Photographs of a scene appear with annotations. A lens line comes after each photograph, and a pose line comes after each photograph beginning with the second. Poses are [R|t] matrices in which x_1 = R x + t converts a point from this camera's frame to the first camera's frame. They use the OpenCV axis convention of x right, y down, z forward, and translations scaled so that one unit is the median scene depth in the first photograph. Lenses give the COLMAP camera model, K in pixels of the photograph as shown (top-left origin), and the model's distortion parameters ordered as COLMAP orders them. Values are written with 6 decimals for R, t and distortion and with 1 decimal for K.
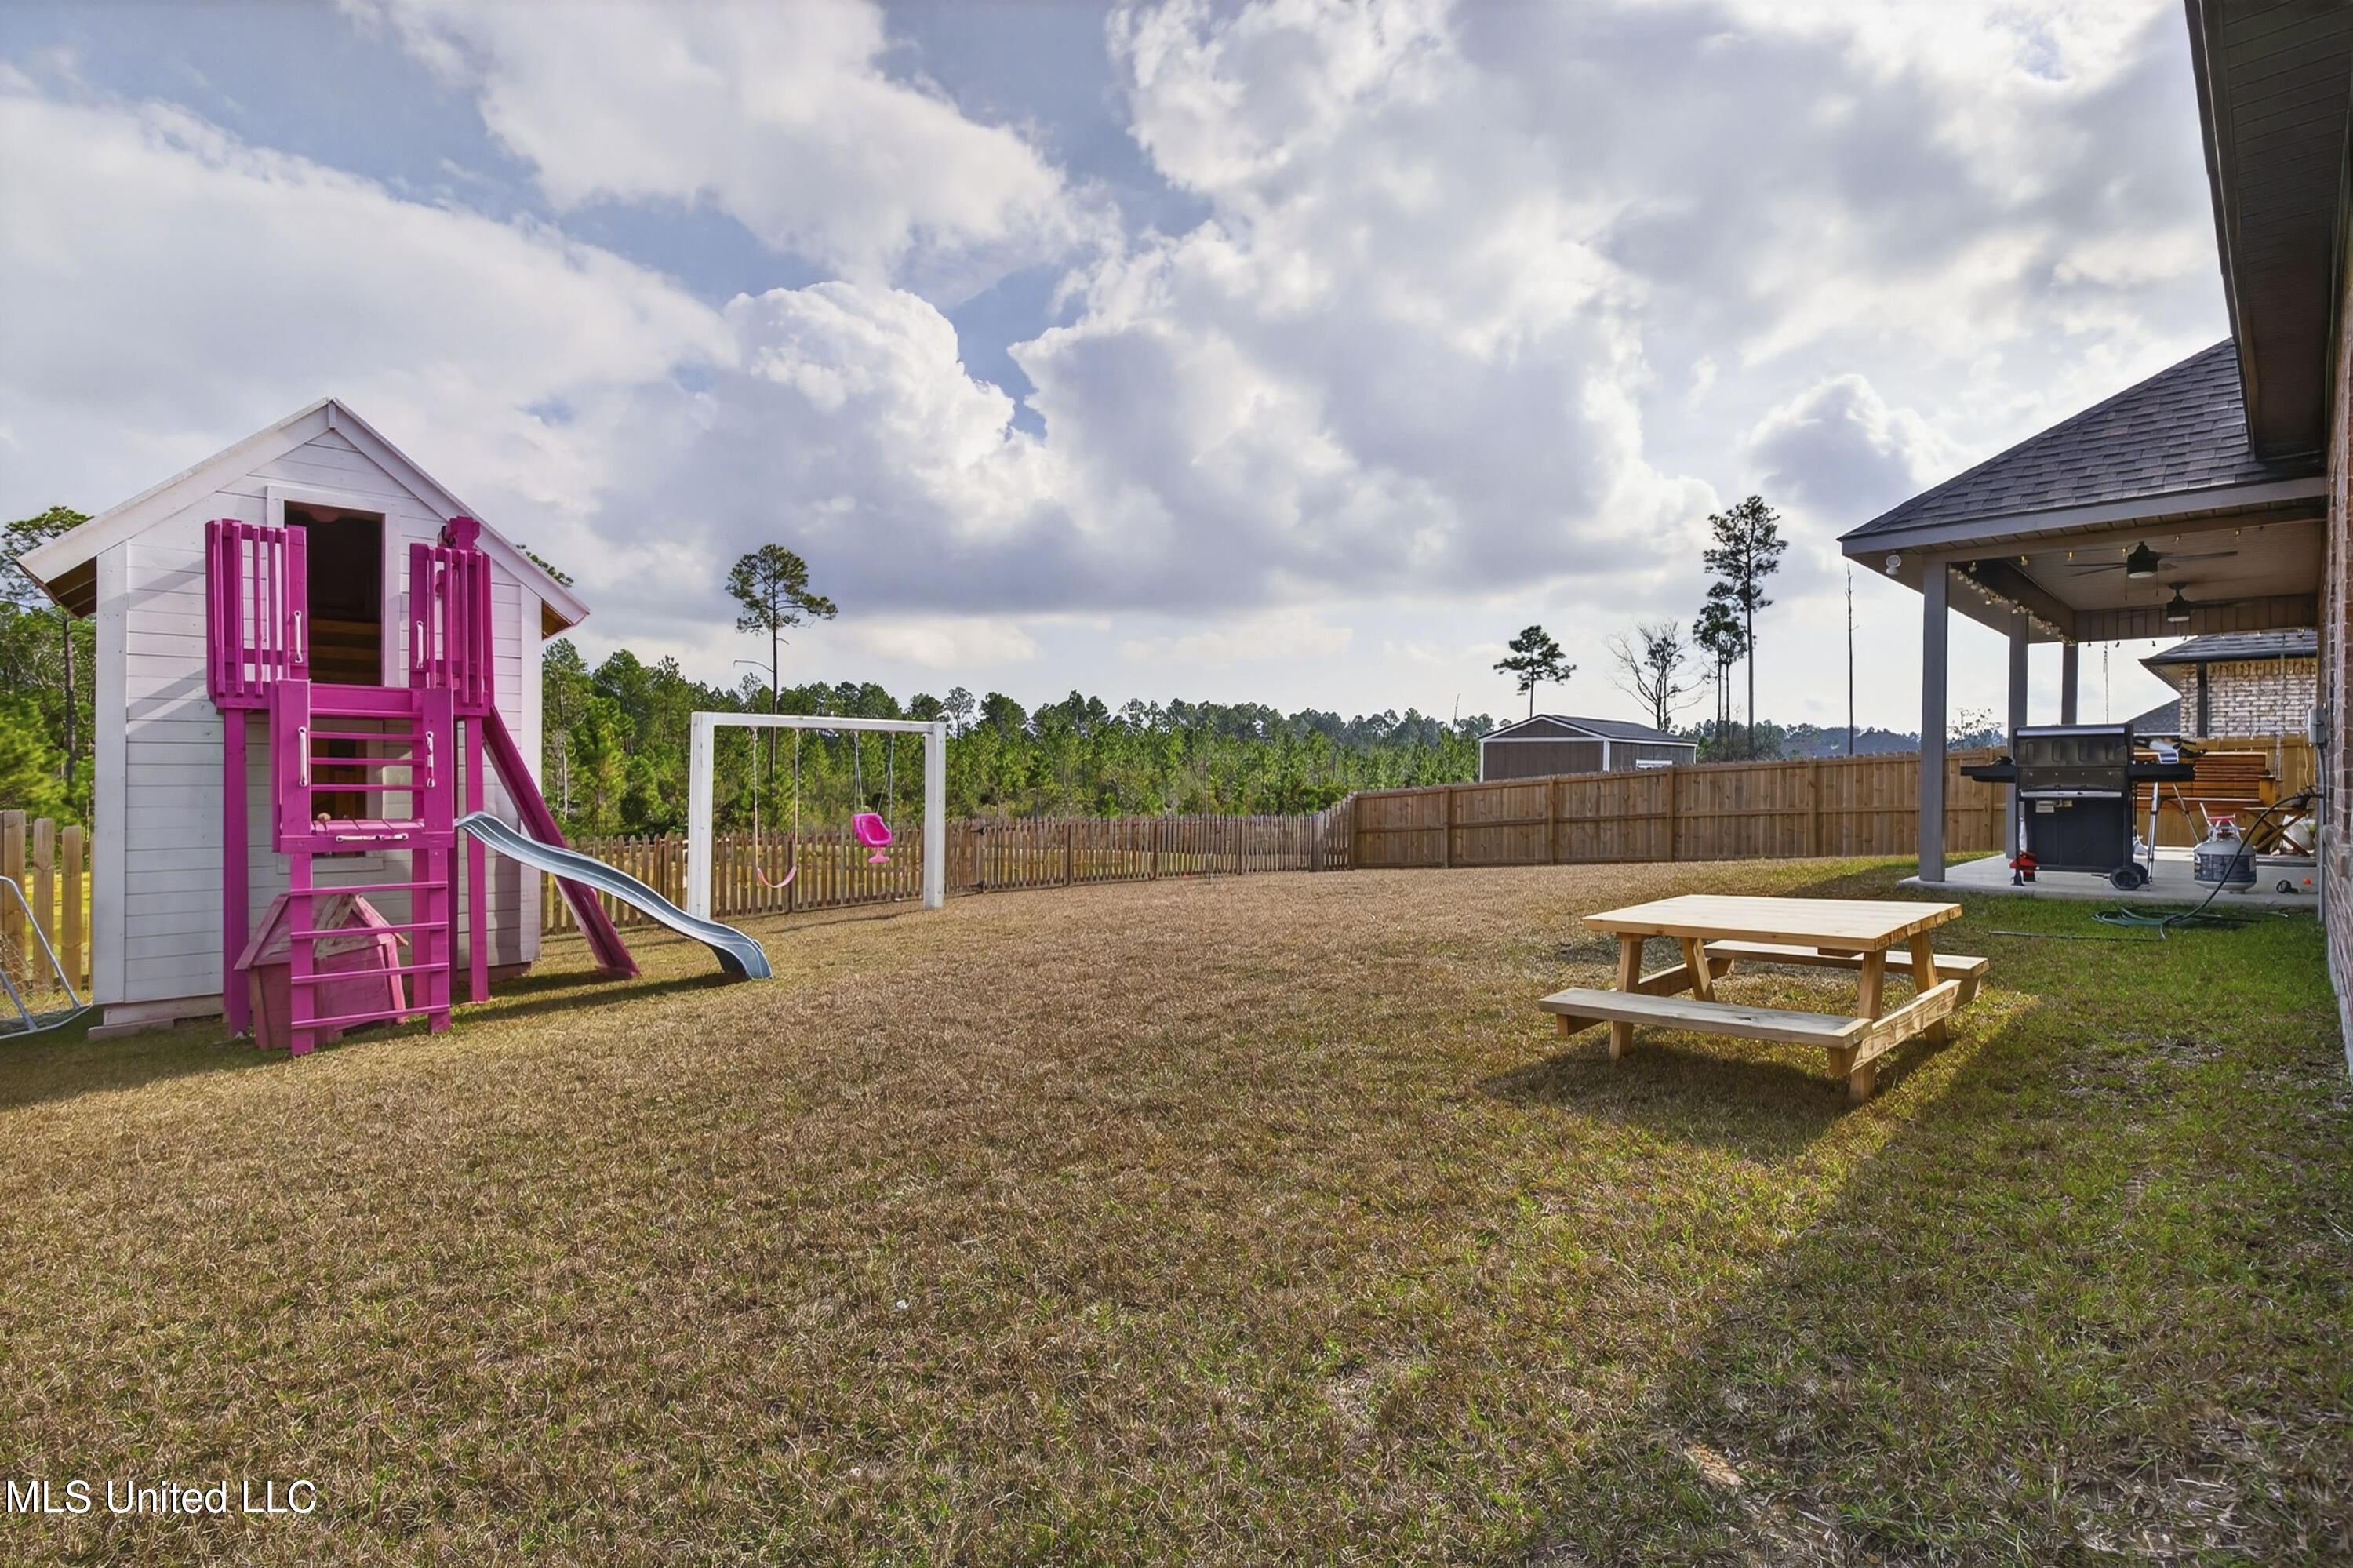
lens RADIAL K [[1059.4, 0, 1171.7], [0, 1059.4, 779.7], [0, 0, 1]] dist [-0.001276, -0.000017]
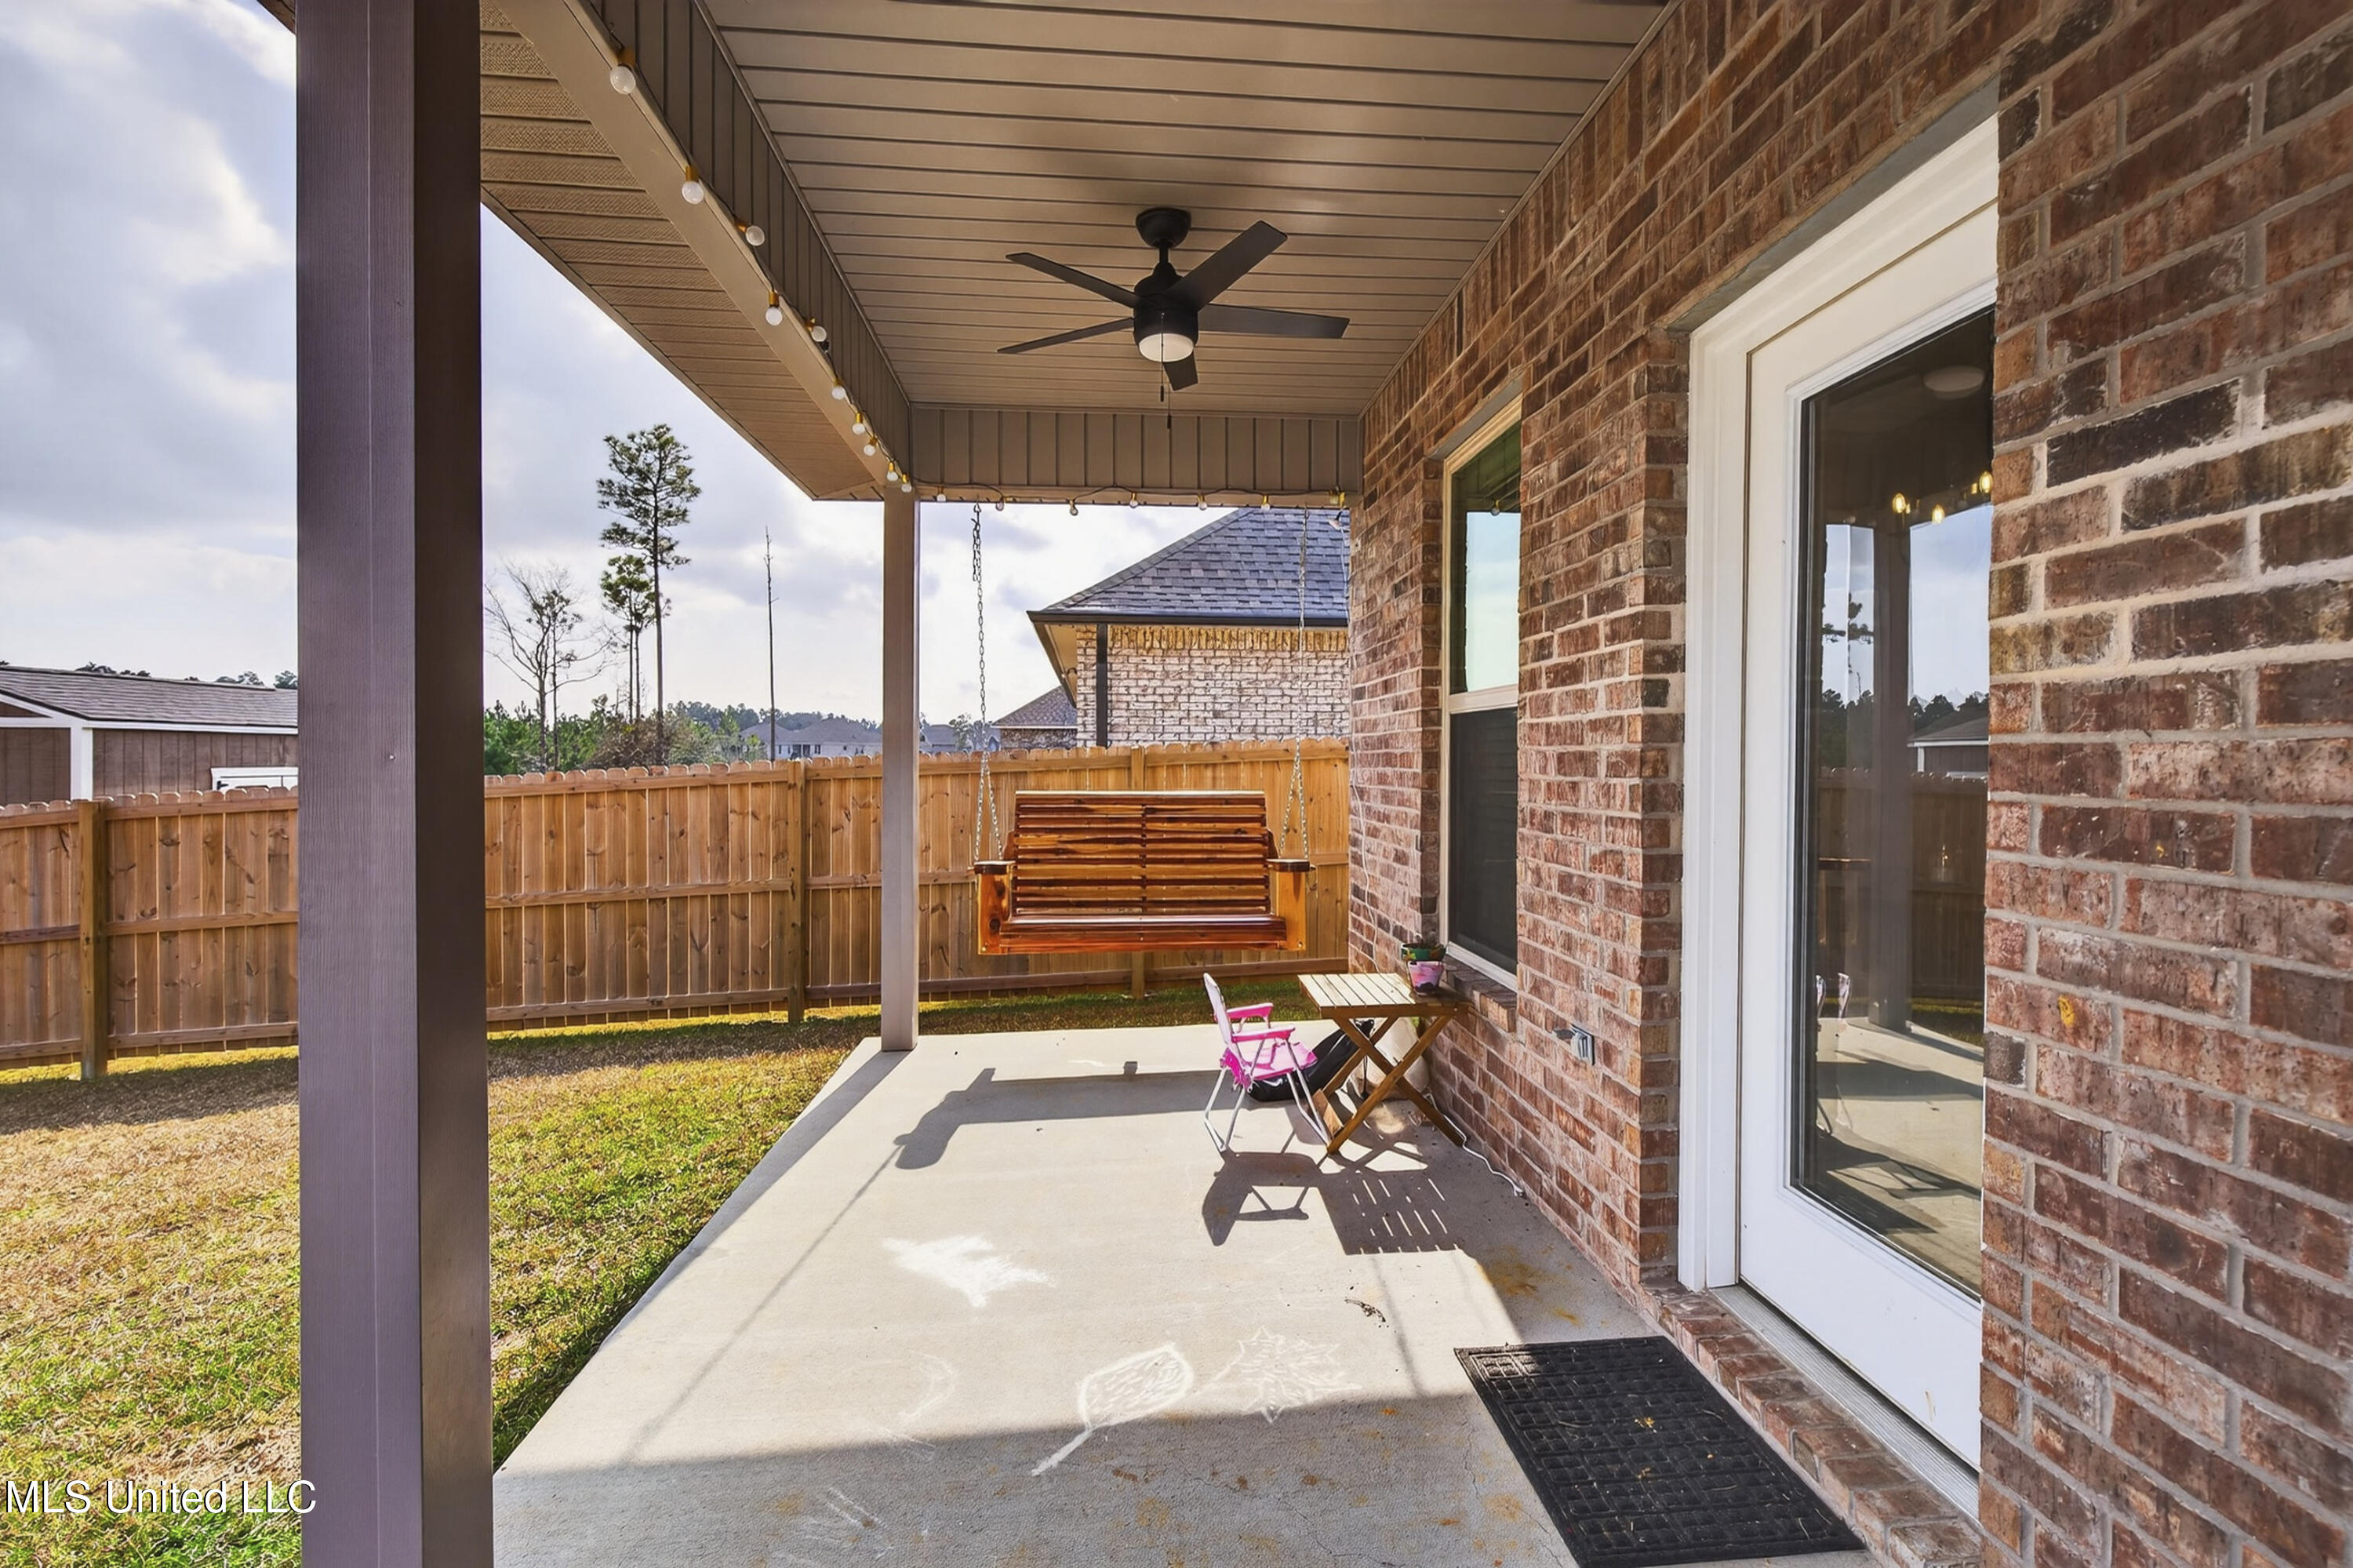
lens RADIAL K [[1059.4, 0, 1172.3], [0, 1059.4, 772.6], [0, 0, 1]] dist [-0.001276, -0.000017]
pose [[0.629113, -0.015584, 0.777158, 0.161496], [0.006139, 0.999867, 0.015079, -0.009860], [-0.777290, -0.004715, 0.629125, 0.181017]]
